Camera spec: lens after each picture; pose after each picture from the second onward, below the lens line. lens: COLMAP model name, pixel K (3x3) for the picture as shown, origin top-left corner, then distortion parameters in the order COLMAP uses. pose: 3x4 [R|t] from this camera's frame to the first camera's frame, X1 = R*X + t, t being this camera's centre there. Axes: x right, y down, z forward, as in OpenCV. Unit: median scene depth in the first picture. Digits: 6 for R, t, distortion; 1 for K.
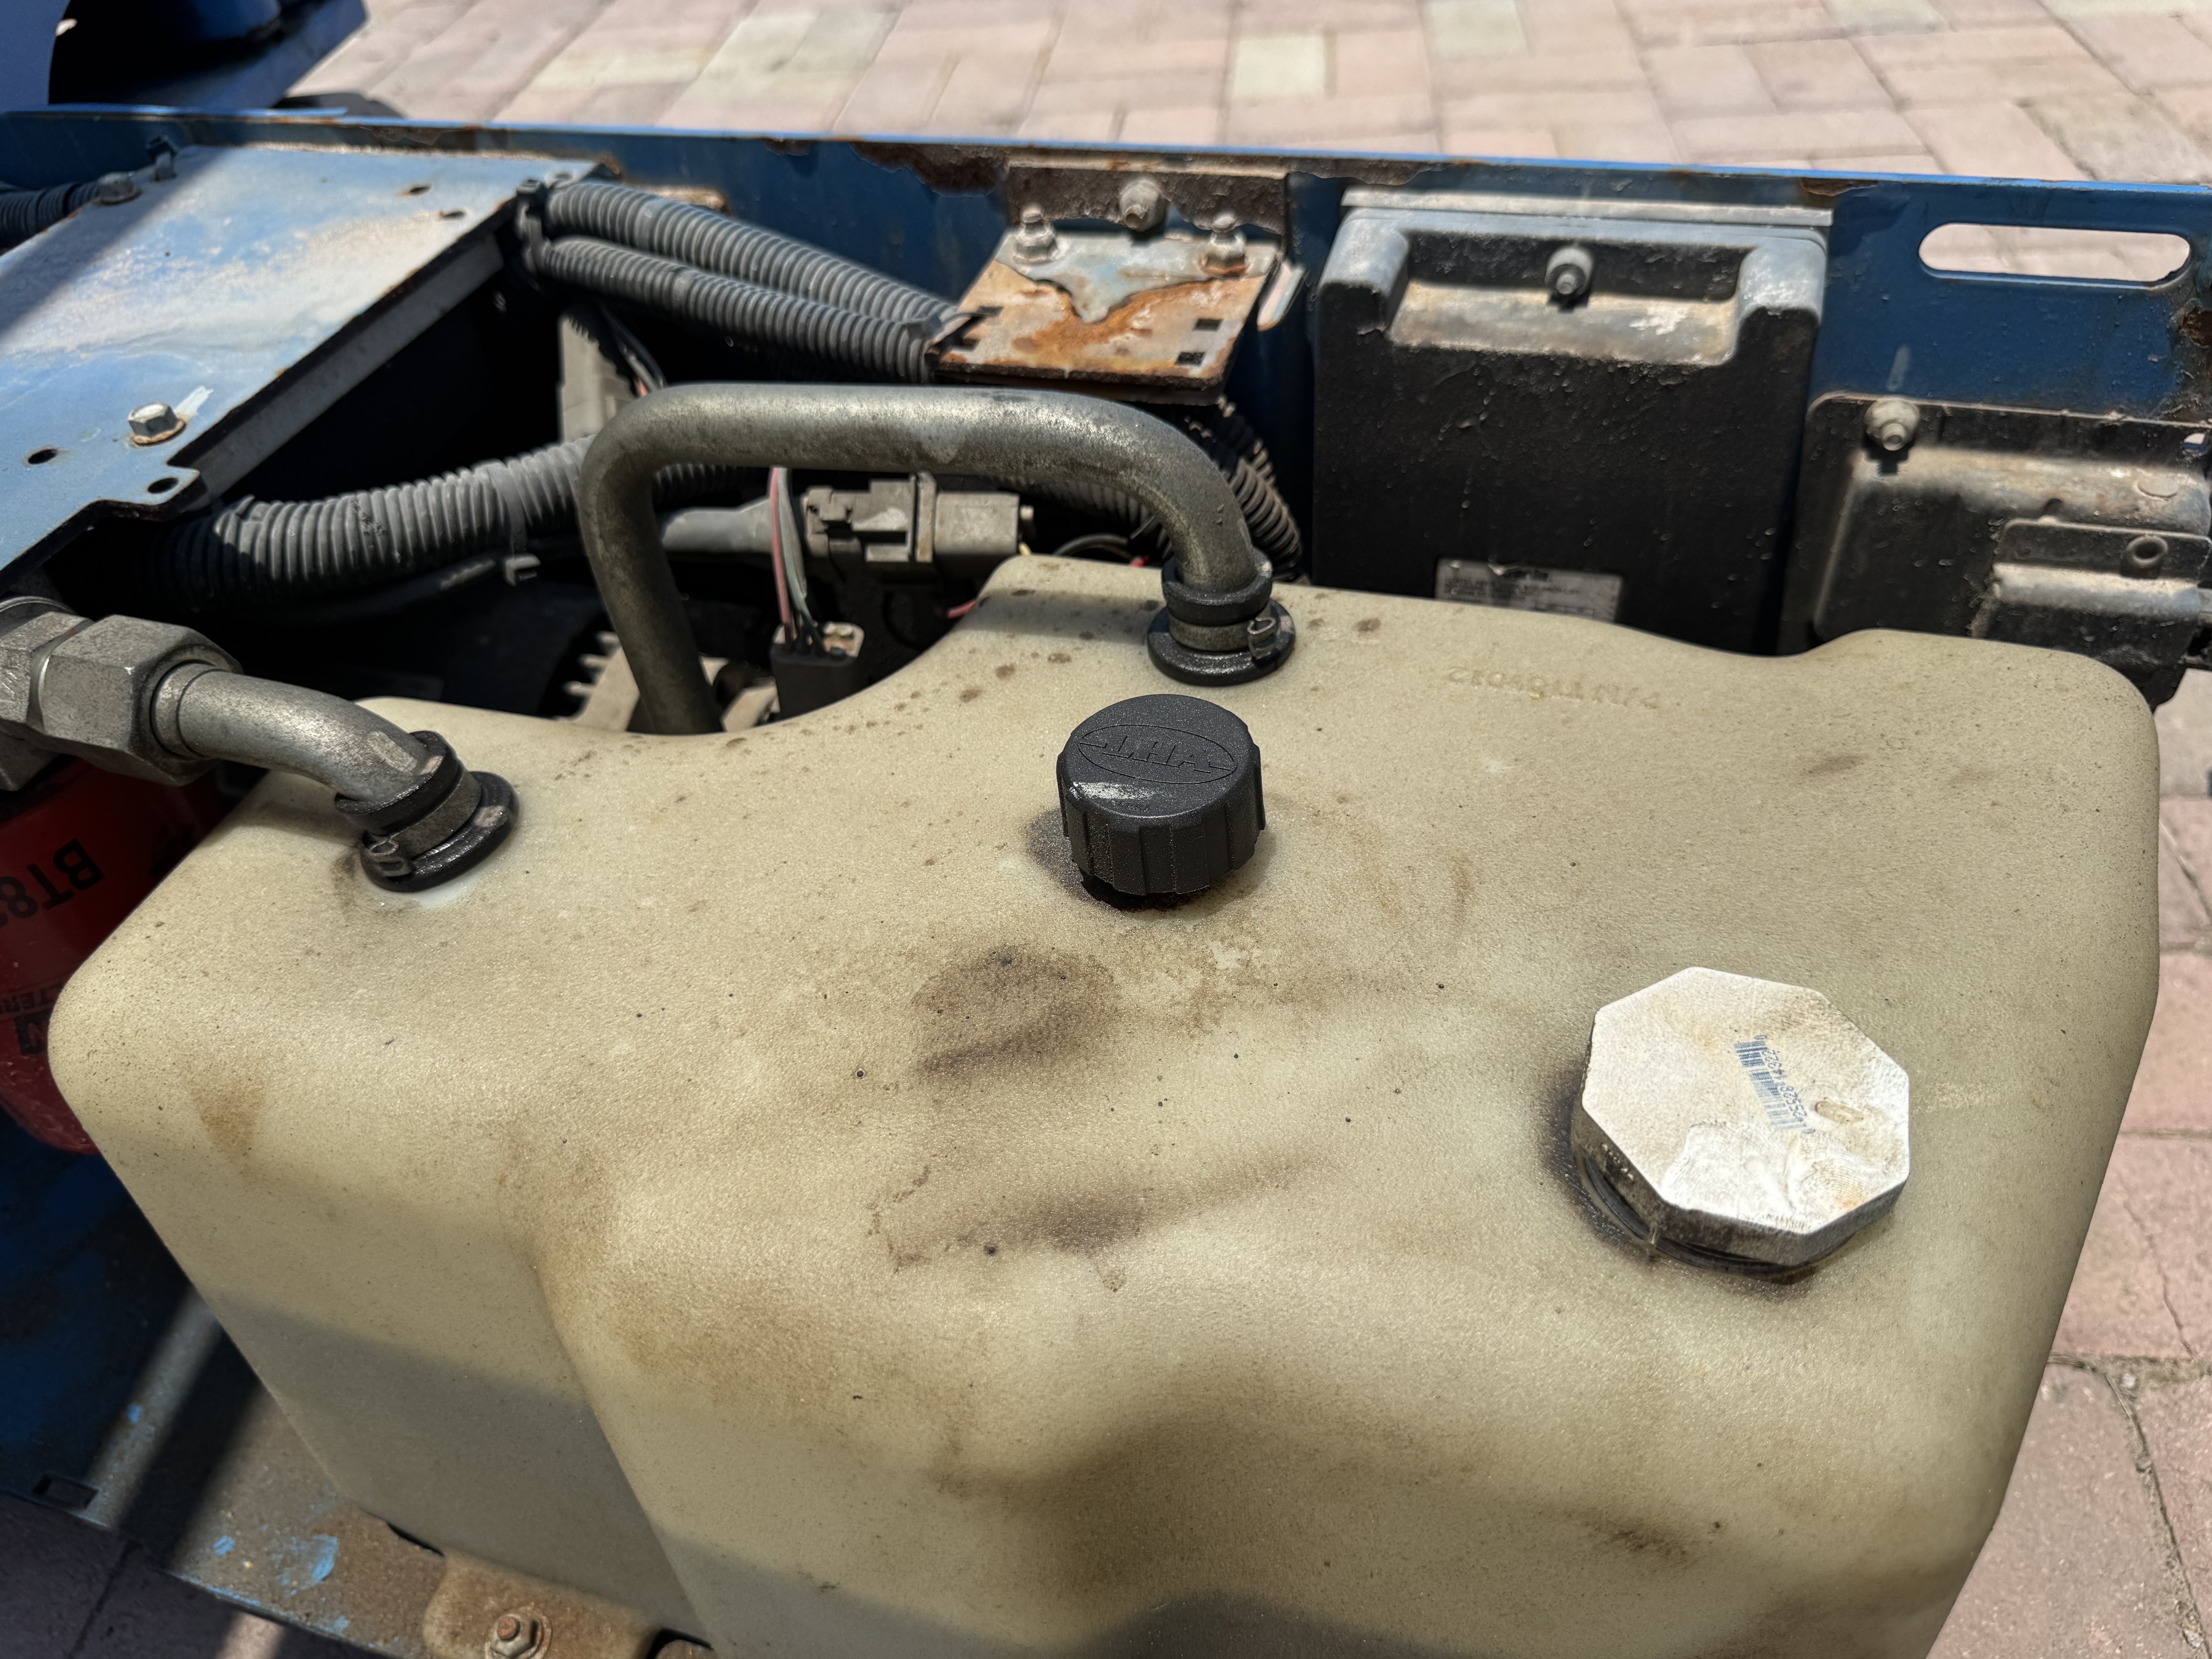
lens RADIAL K [[1545.6, 0, 1104.5], [0, 1545.6, 850.9], [0, 0, 1]] dist [0.057580, -0.072207]
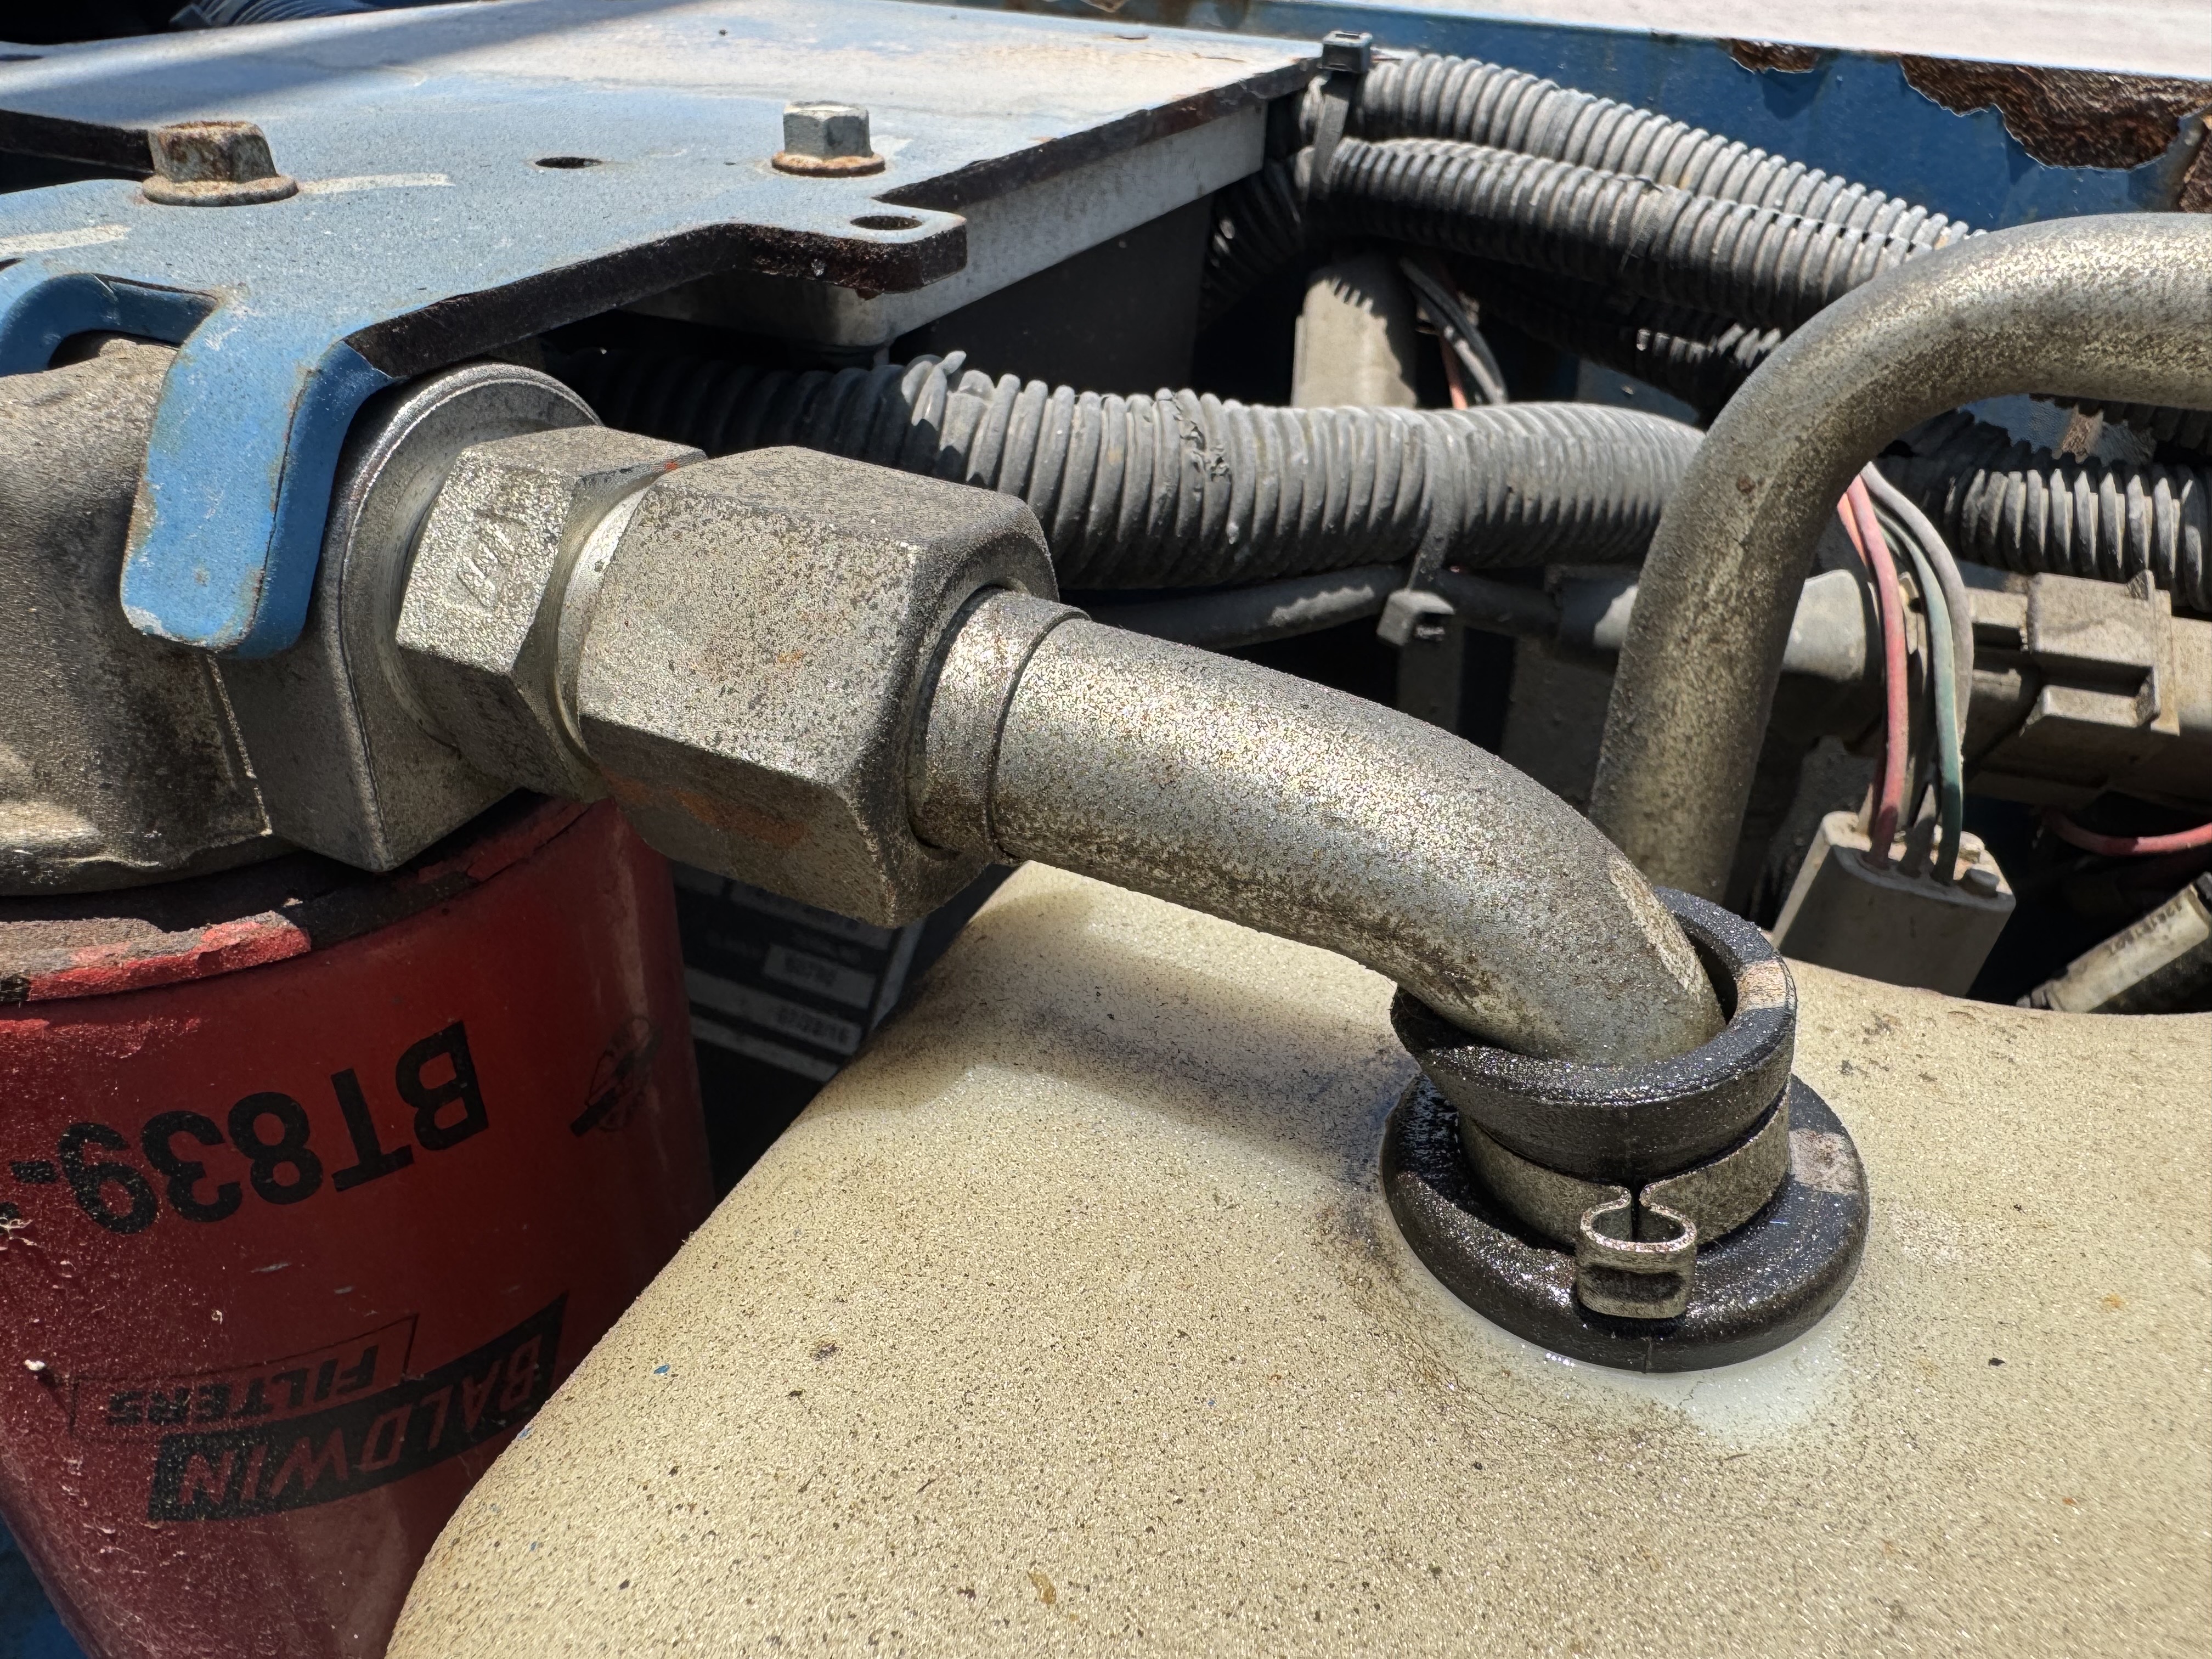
lens RADIAL K [[1689.8, 0, 1251.9], [0, 1689.8, 924.6], [0, 0, 1]] dist [0.014379, -0.000847]
pose [[0.986955, 0.160987, 0.001872, -0.420574], [-0.158573, 0.974034, -0.161592, 0.005043], [-0.027838, 0.159187, 0.986856, 0.512553]]
